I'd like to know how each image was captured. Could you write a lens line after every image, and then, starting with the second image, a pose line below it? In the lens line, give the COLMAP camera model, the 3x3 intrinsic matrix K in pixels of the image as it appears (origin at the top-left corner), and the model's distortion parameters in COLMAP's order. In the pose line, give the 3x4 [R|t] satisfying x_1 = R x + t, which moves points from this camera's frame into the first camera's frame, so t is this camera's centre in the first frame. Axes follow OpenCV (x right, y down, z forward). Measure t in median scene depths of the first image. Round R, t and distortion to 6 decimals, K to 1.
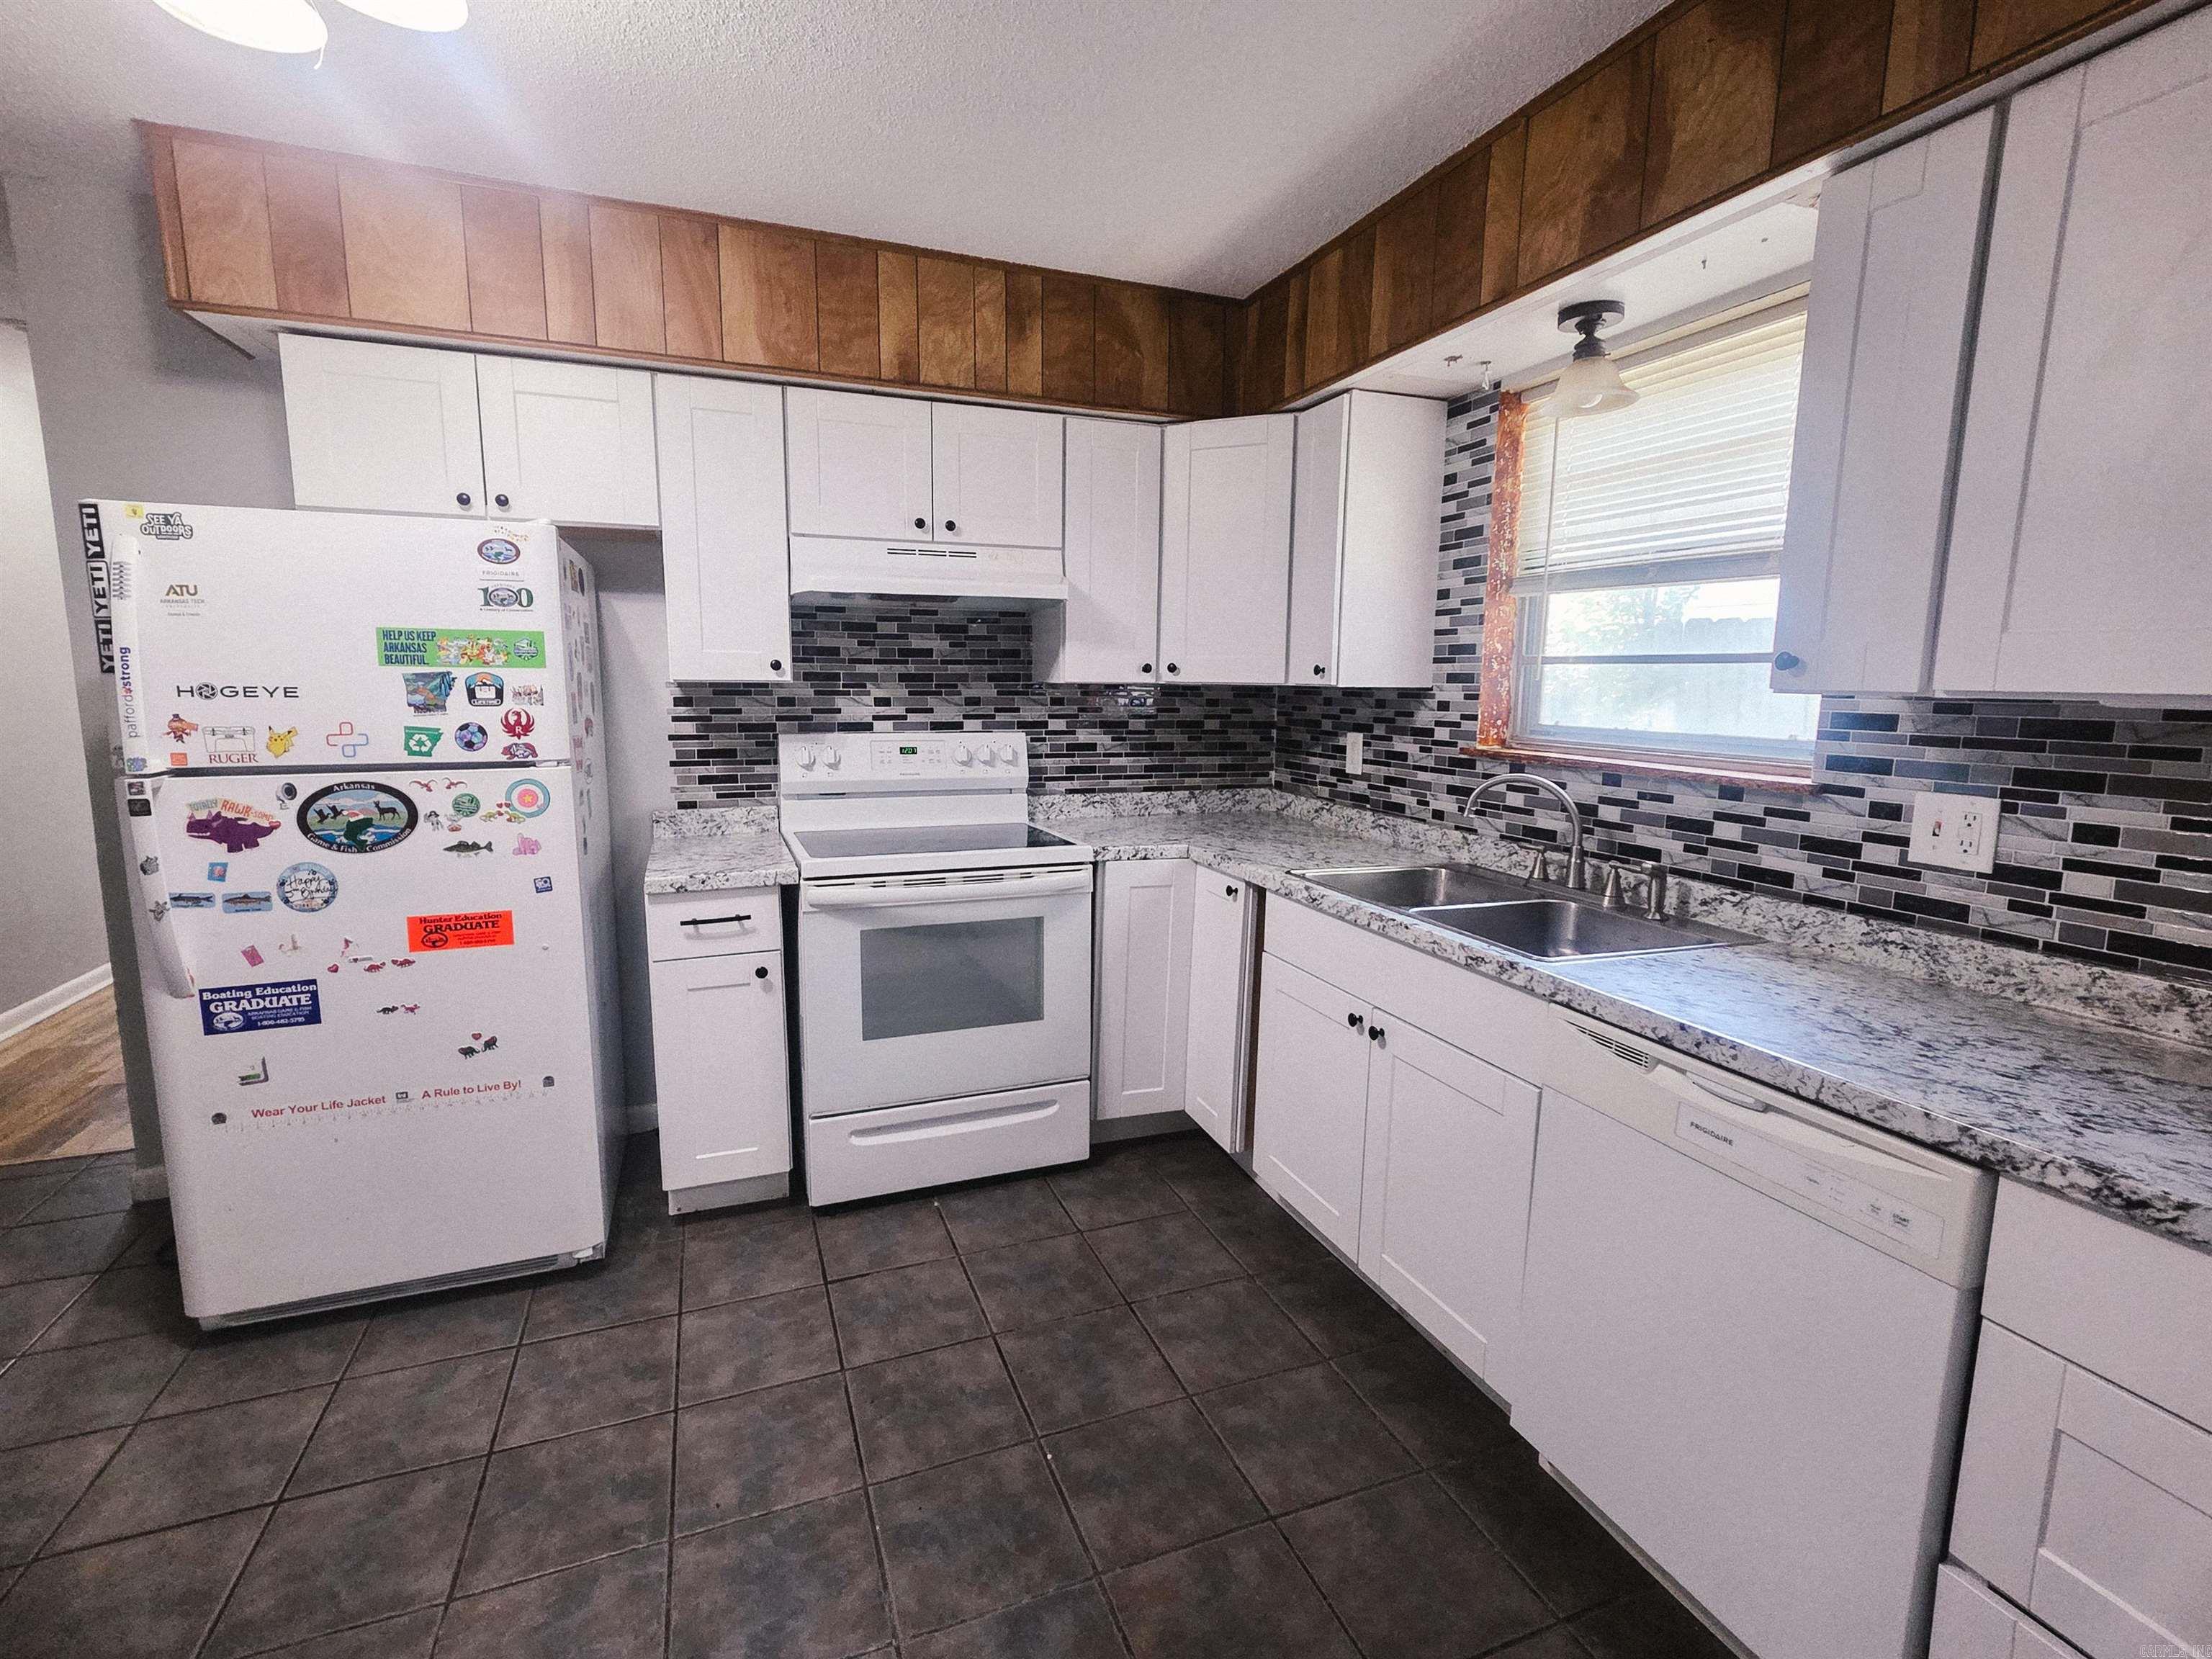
lens RADIAL K [[1010.4, 0, 1104.3], [0, 1010.4, 821.2], [0, 0, 1]] dist [0.002096, 0.000596]
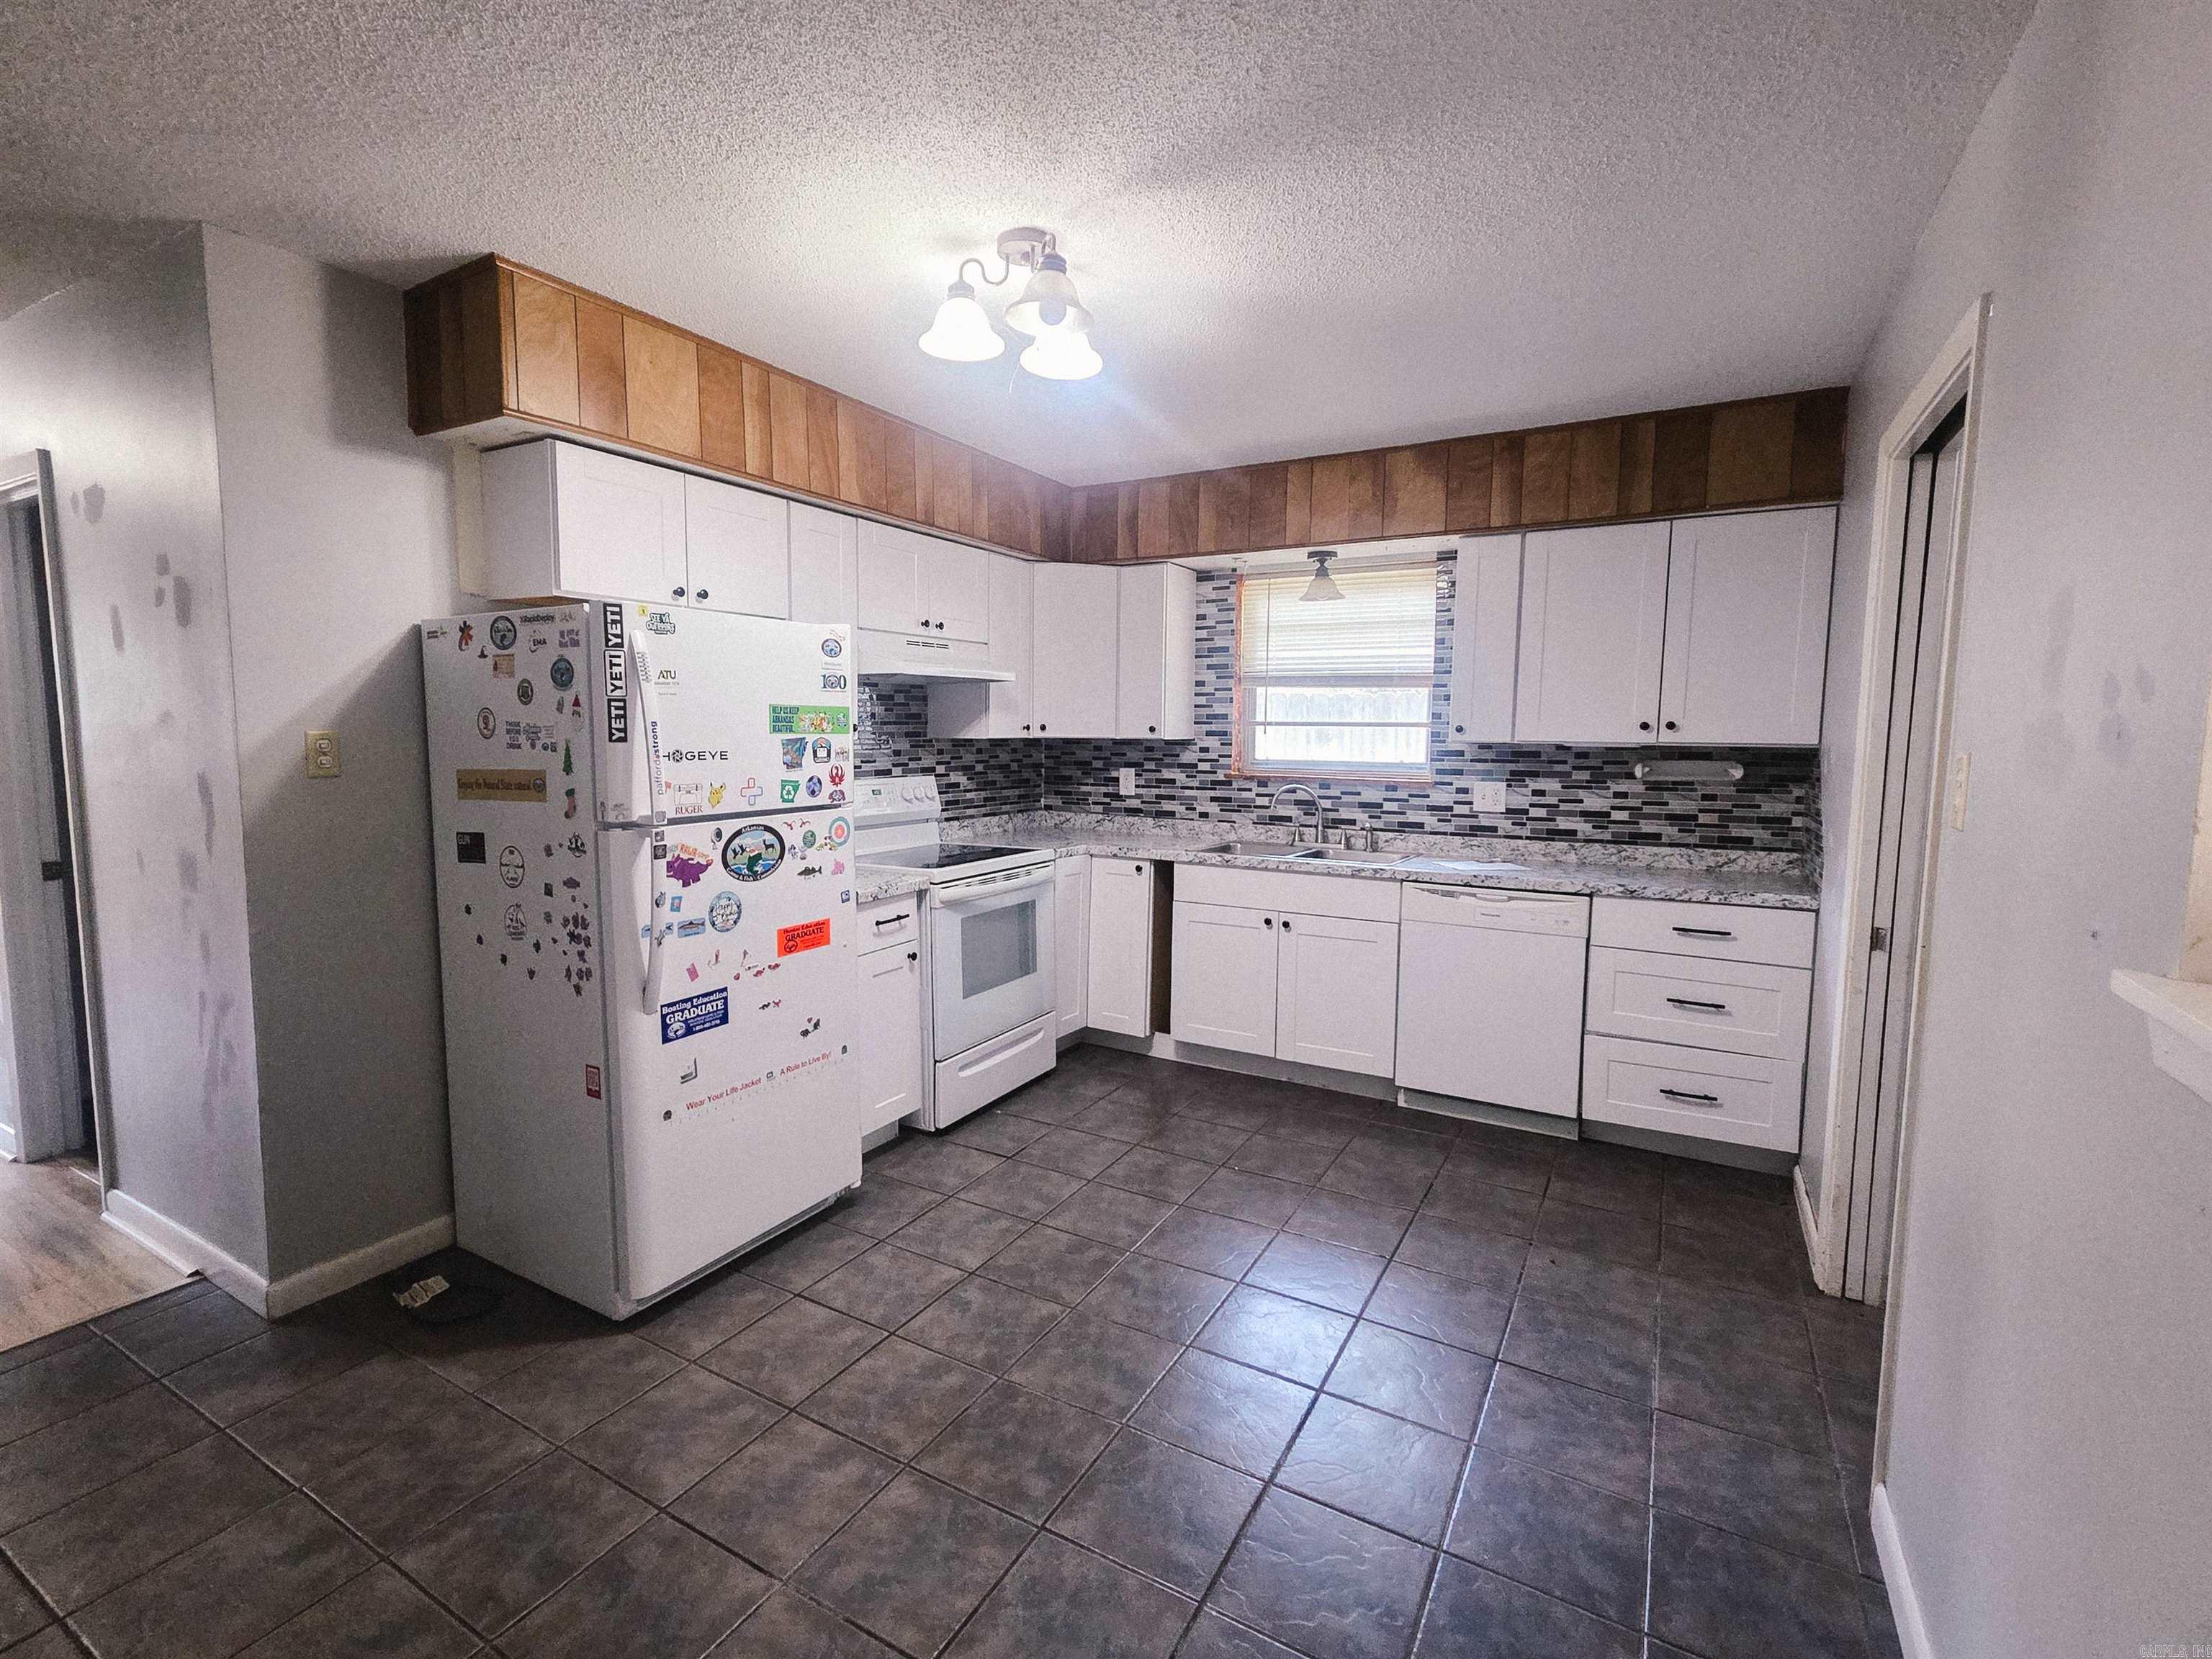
lens RADIAL K [[1014.0, 0, 1094.4], [0, 1014.0, 821.6], [0, 0, 1]] dist [0.002506, 0.000081]
pose [[0.773538, -0.062485, 0.630662, -1.160929], [0.089643, 0.995910, -0.011278, 0.009409], [-0.627377, 0.065258, 0.775976, -0.244418]]
